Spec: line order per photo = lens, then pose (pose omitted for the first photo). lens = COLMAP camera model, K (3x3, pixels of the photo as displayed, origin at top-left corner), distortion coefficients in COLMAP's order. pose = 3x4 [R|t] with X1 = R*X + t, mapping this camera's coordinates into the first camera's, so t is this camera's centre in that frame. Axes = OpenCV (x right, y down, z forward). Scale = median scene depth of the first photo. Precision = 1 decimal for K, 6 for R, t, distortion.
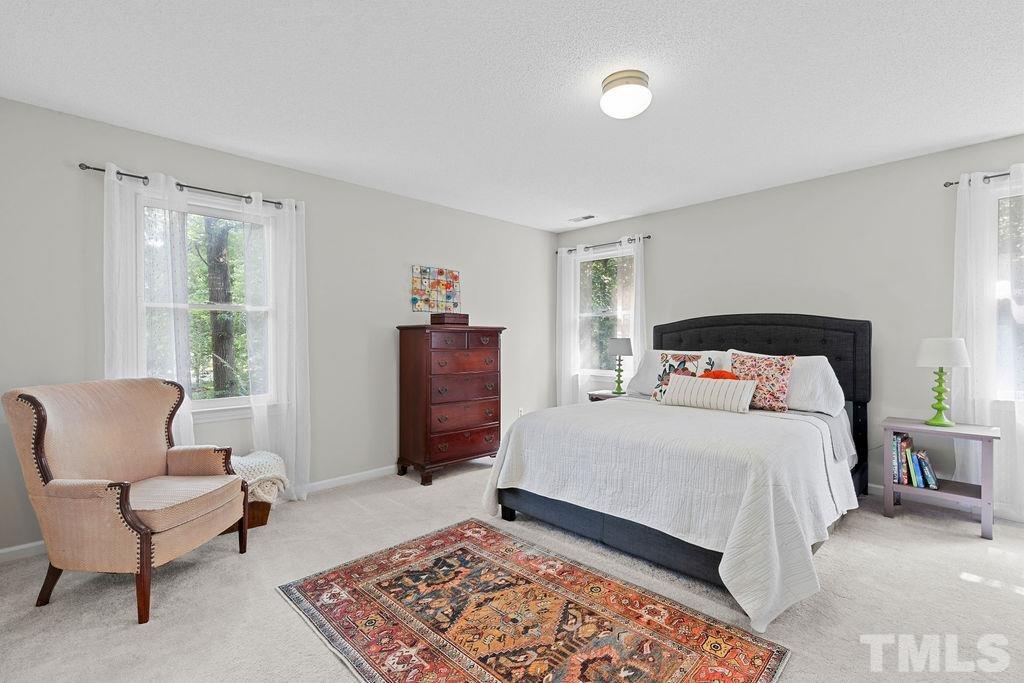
lens RADIAL K [[465.5, 0, 499.7], [0, 465.5, 342.6], [0, 0, 1]] dist [-0.006514, 0.002592]
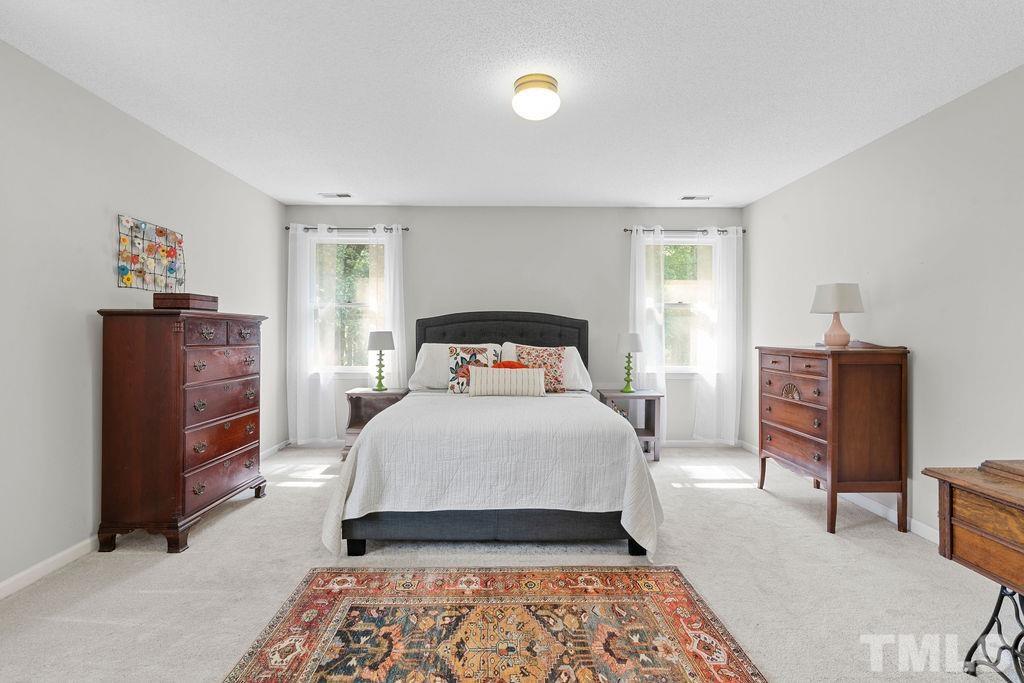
lens RADIAL K [[465.5, 0, 520.7], [0, 465.5, 336.5], [0, 0, 1]] dist [-0.006514, 0.002592]
pose [[0.683468, -0.001780, 0.729978, -0.380776], [-0.000746, 0.999995, 0.003137, -0.003719], [-0.729980, -0.002688, 0.683463, 0.236908]]
